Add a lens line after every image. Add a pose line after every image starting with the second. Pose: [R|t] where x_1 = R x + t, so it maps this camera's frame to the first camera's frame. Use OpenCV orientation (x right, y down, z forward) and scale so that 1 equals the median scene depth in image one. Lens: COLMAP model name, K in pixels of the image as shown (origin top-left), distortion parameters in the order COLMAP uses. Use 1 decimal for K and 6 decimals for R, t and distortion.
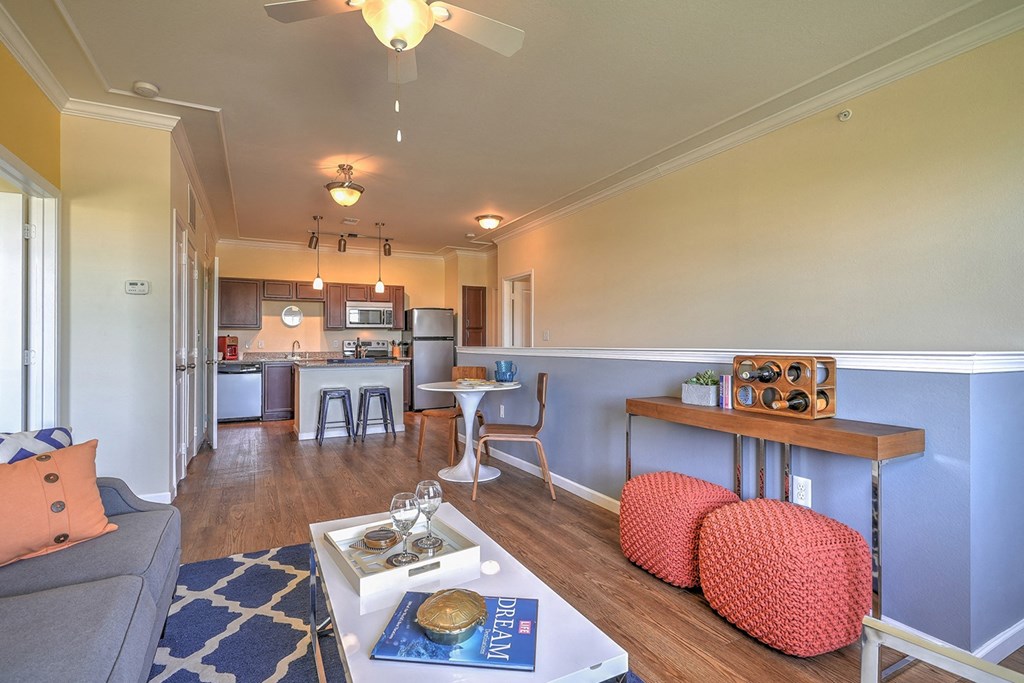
lens RADIAL K [[481.6, 0, 511.2], [0, 481.6, 346.5], [0, 0, 1]] dist [0.001813, 0.000167]
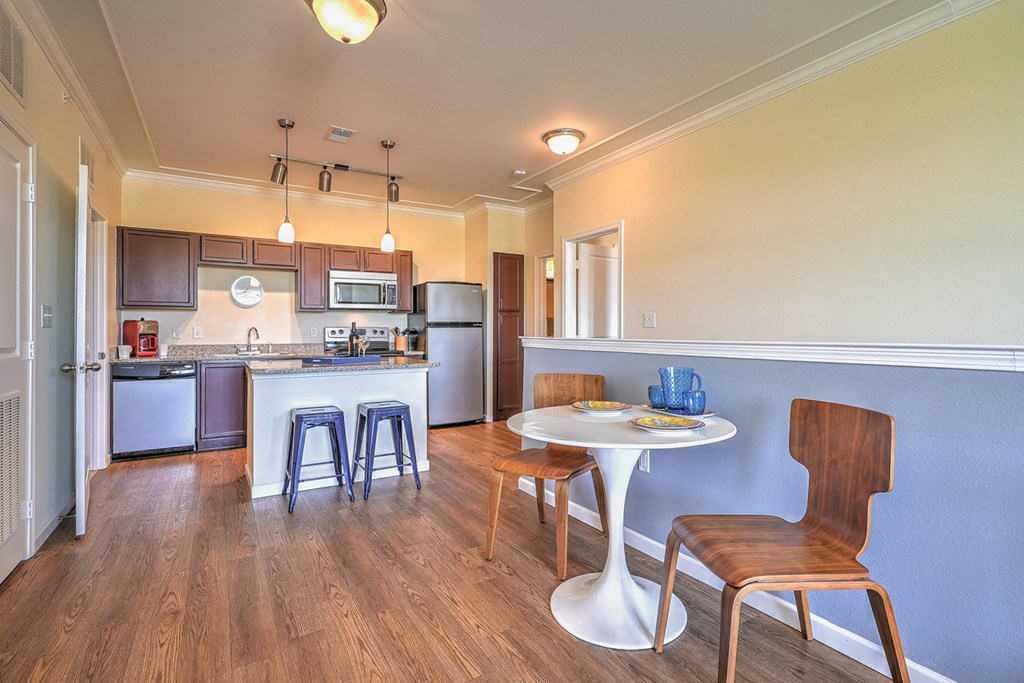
lens RADIAL K [[487.8, 0, 531.2], [0, 487.8, 334.8], [0, 0, 1]] dist [0.003563, 0.000641]
pose [[0.996637, 0.000545, 0.081941, -0.120594], [-0.000687, 0.999998, 0.001705, -0.003369], [-0.081940, -0.001755, 0.996636, 0.302420]]
